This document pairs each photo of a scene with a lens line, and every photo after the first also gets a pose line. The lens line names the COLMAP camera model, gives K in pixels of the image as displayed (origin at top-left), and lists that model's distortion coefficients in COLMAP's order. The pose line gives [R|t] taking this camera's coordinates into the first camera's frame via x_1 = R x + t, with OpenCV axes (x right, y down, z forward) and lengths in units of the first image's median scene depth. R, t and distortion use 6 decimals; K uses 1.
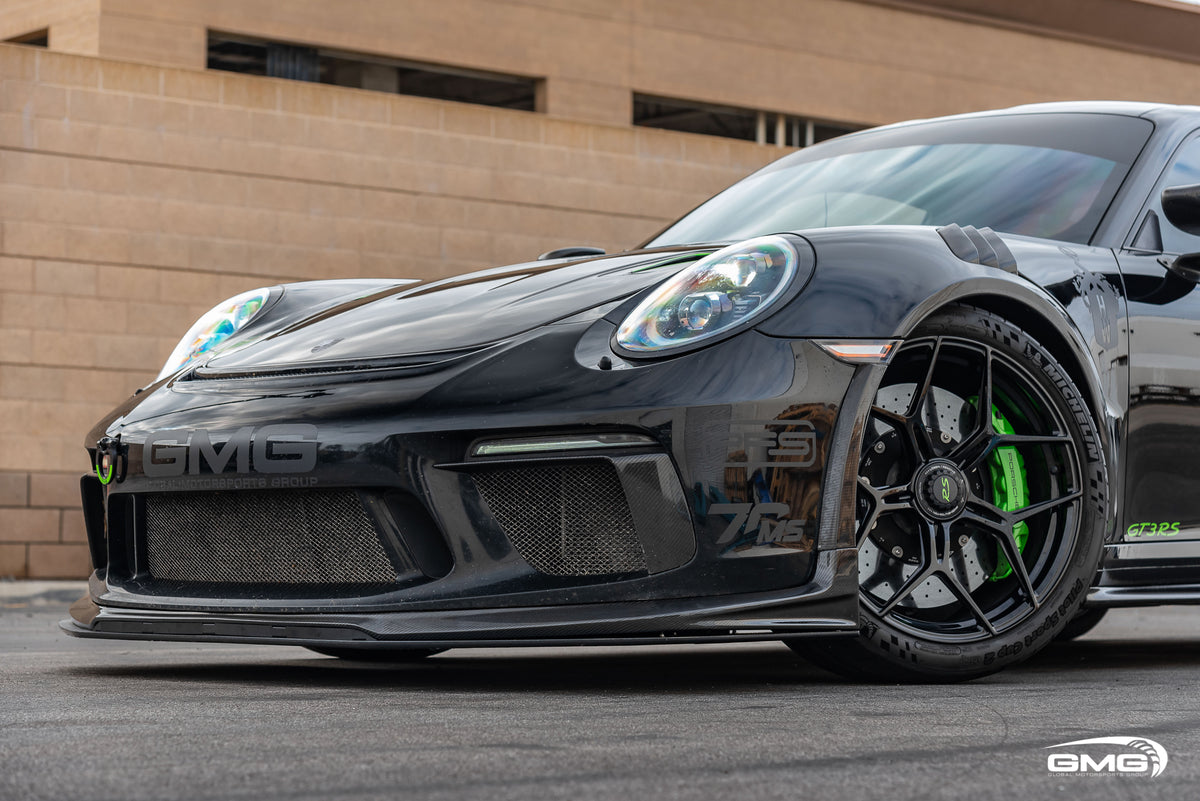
lens RADIAL K [[2681.6, 0, 647.5], [0, 2681.6, 486.9], [0, 0, 1]] dist [-0.038128, 0.000000]
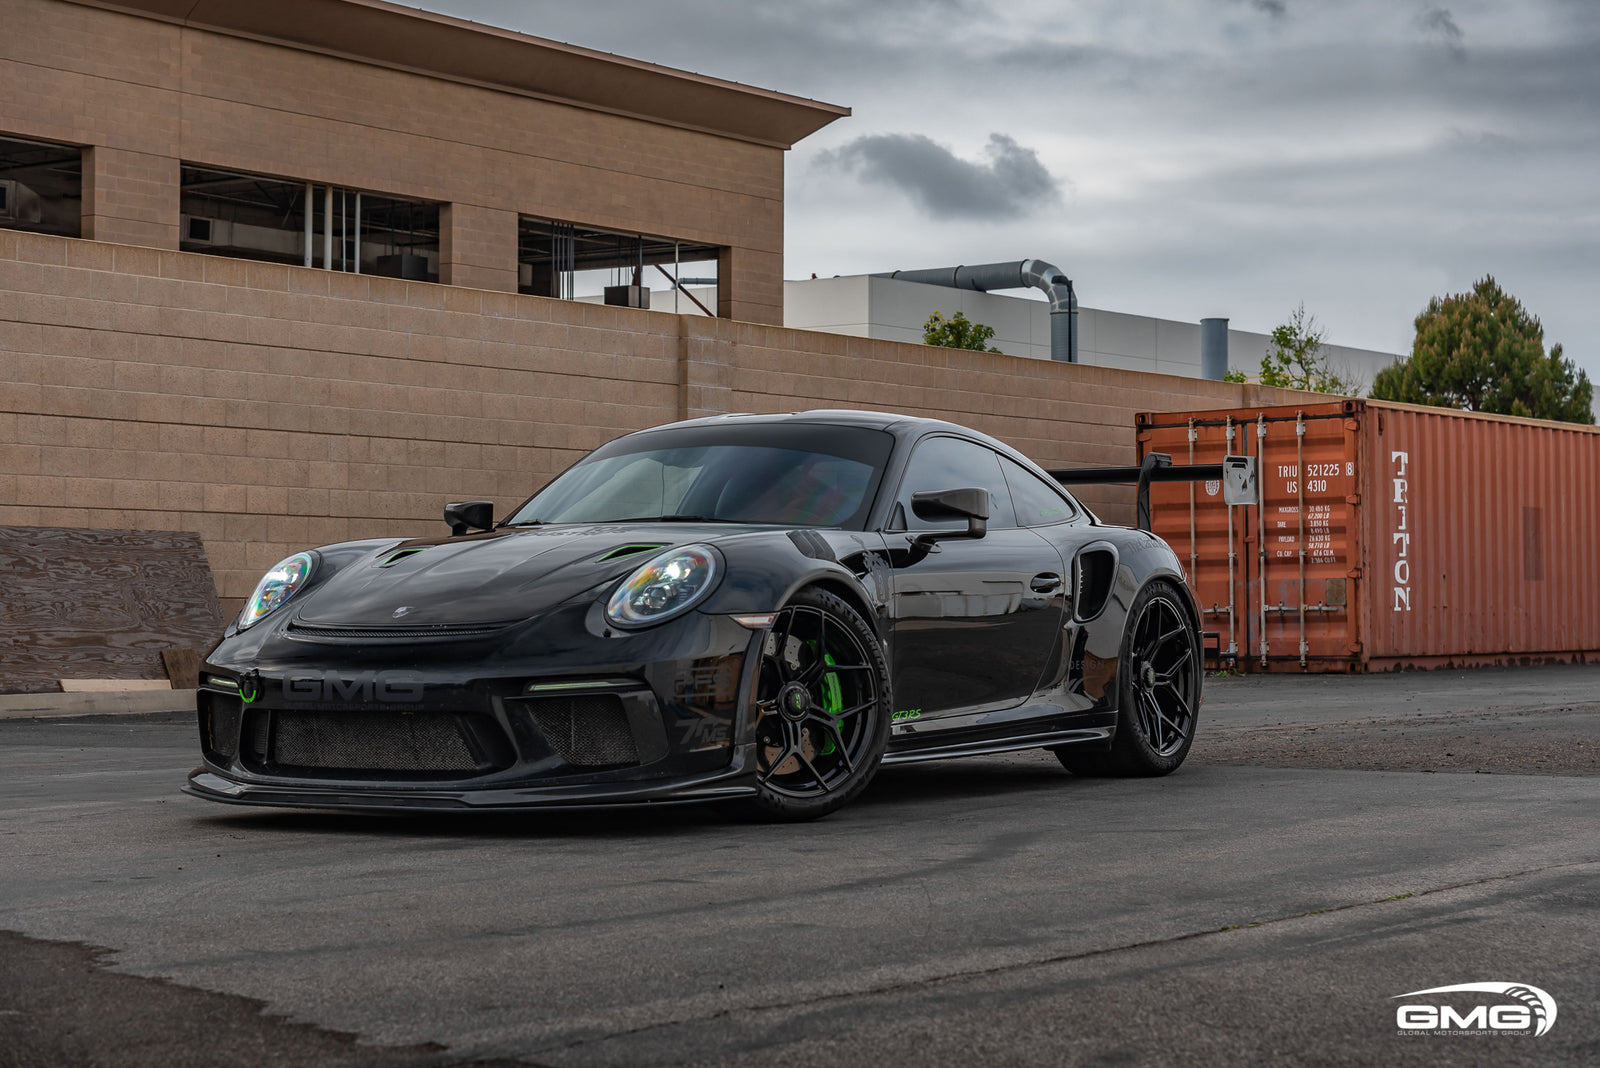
lens RADIAL K [[2830.1, 0, 794.2], [0, 2830.1, 545.3], [0, 0, 1]] dist [-0.010373, 0.000000]
pose [[0.972808, -0.001056, 0.231612, -0.276246], [0.000452, 0.999996, 0.002661, -0.094693], [-0.231614, -0.002484, 0.972805, -0.629535]]
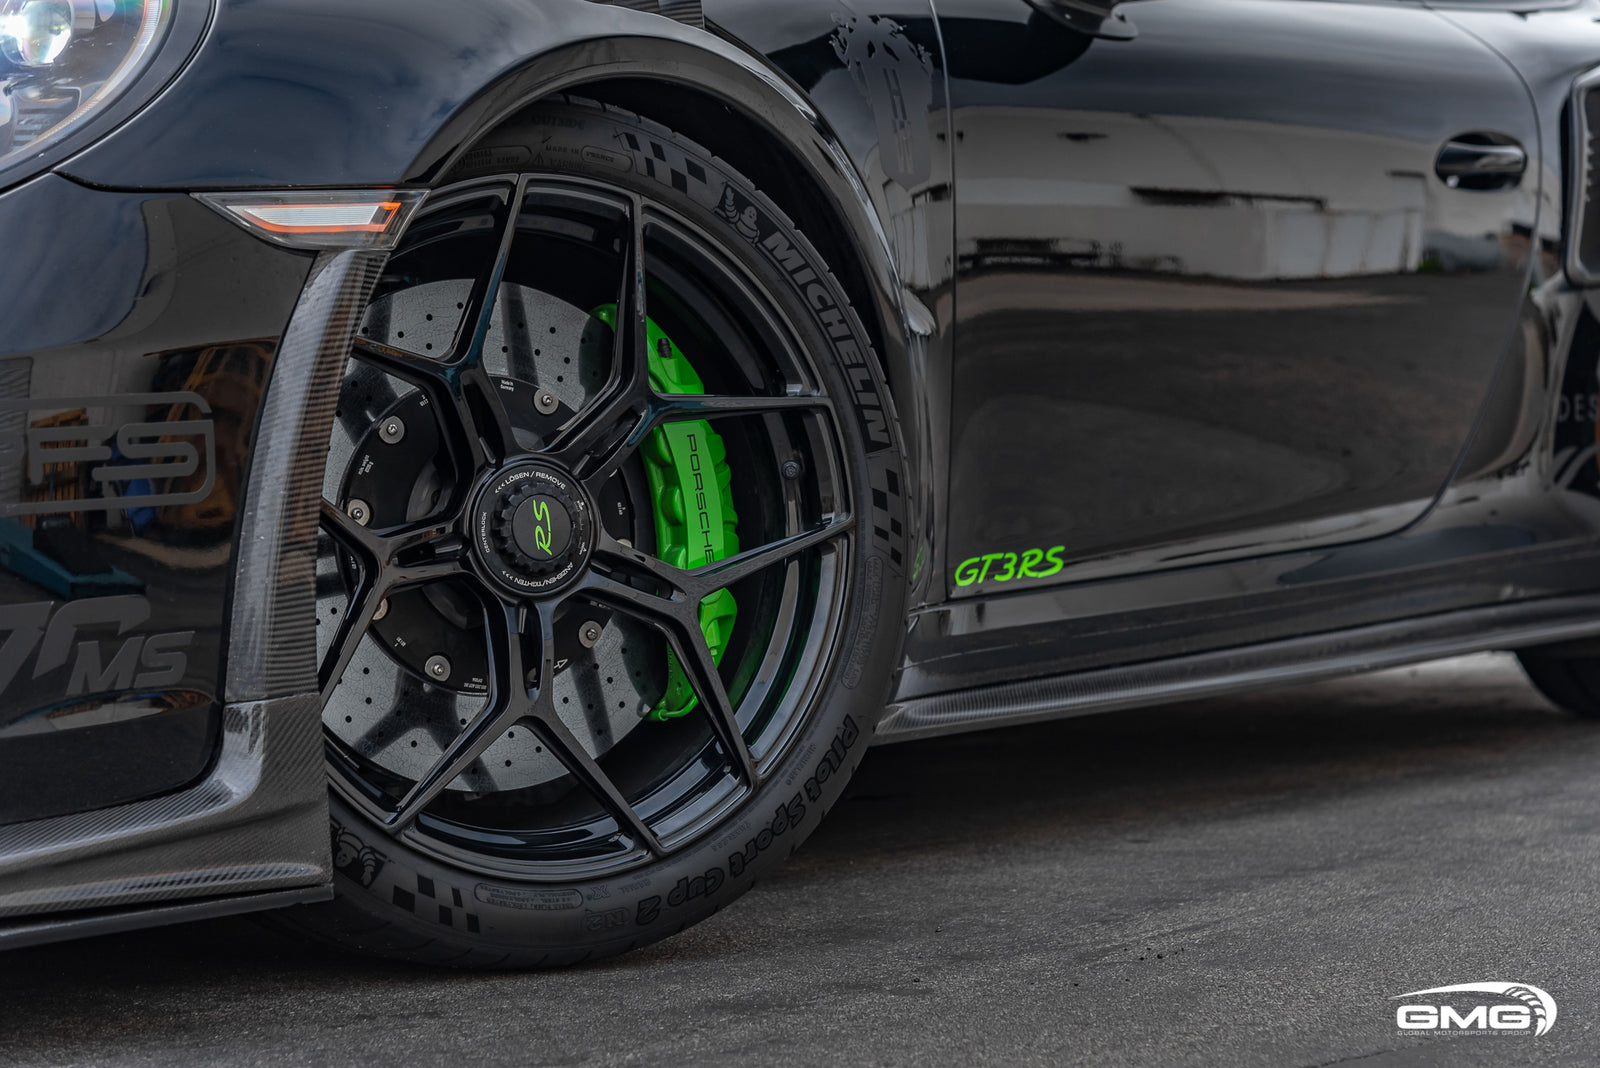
lens RADIAL K [[3956.1, 0, 867.4], [0, 3956.1, 576.0], [0, 0, 1]] dist [-0.055915, 0.000000]
pose [[0.987721, -0.025194, 0.154183, 0.062685], [0.014033, 0.997229, 0.073054, -0.036444], [-0.155596, -0.069993, 0.985338, 0.350586]]
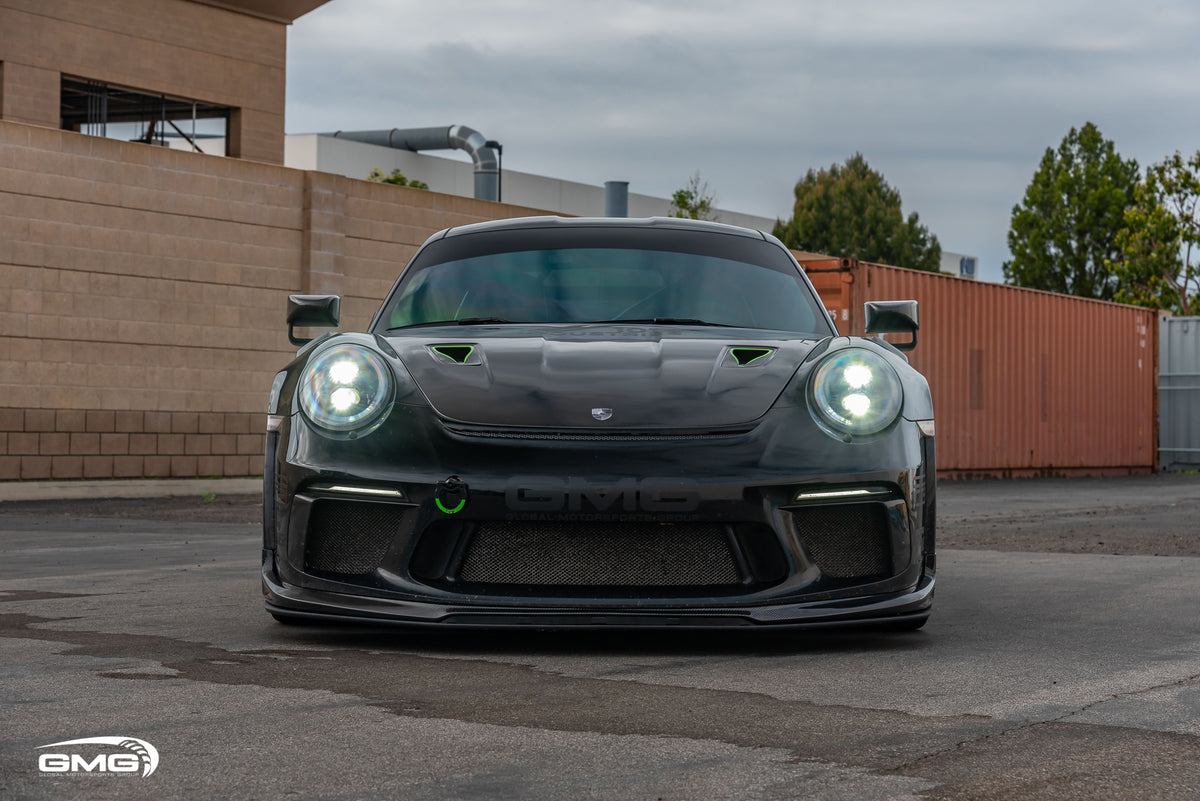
lens RADIAL K [[2475.0, 0, 607.6], [0, 2475.0, 403.0], [0, 0, 1]] dist [-0.037897, 0.000000]
pose [[0.925151, 0.011456, 0.379425, -0.692669], [-0.017784, 0.999755, 0.013176, -0.087284], [-0.379181, -0.018937, 0.925129, -0.683146]]
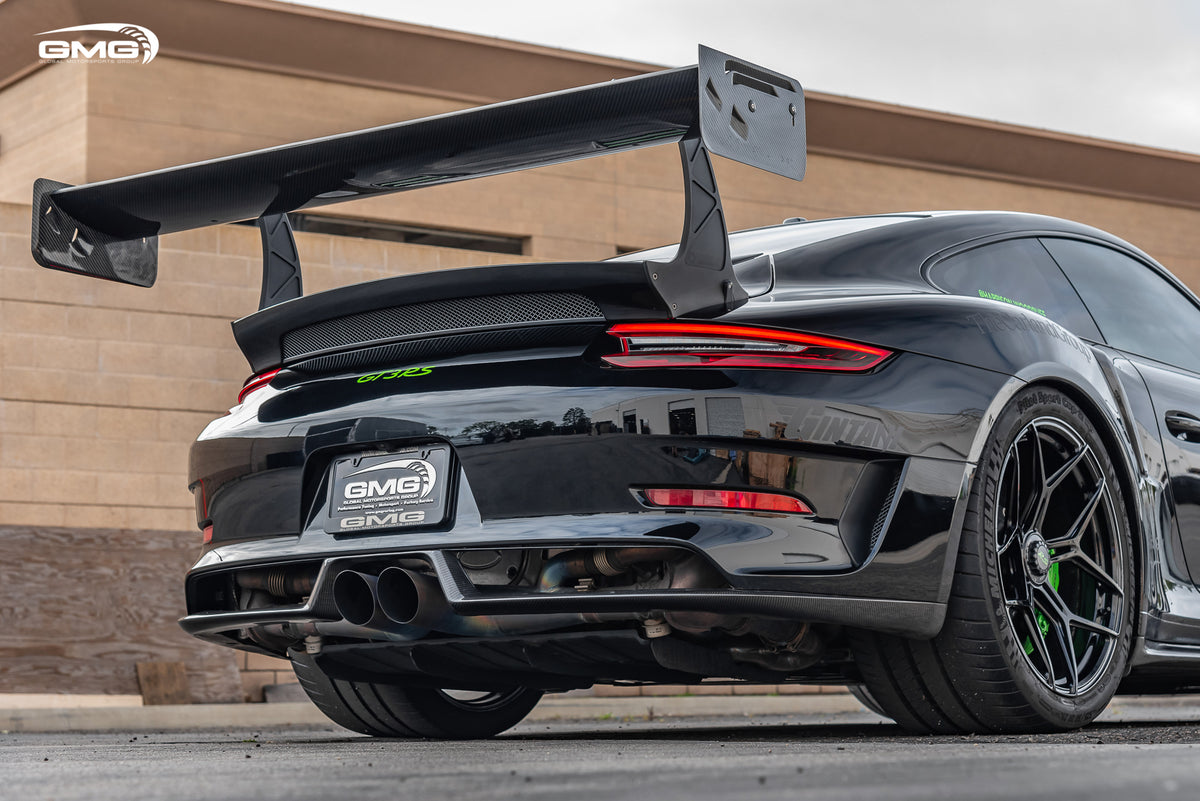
lens RADIAL K [[2429.2, 0, 625.0], [0, 2429.2, 411.4], [0, 0, 1]] dist [-0.033754, 0.000000]
pose [[0.997084, -0.028778, -0.070683, 0.644213], [0.022245, 0.995554, -0.091530, 0.048802], [0.073003, 0.089691, 0.993291, 0.548562]]
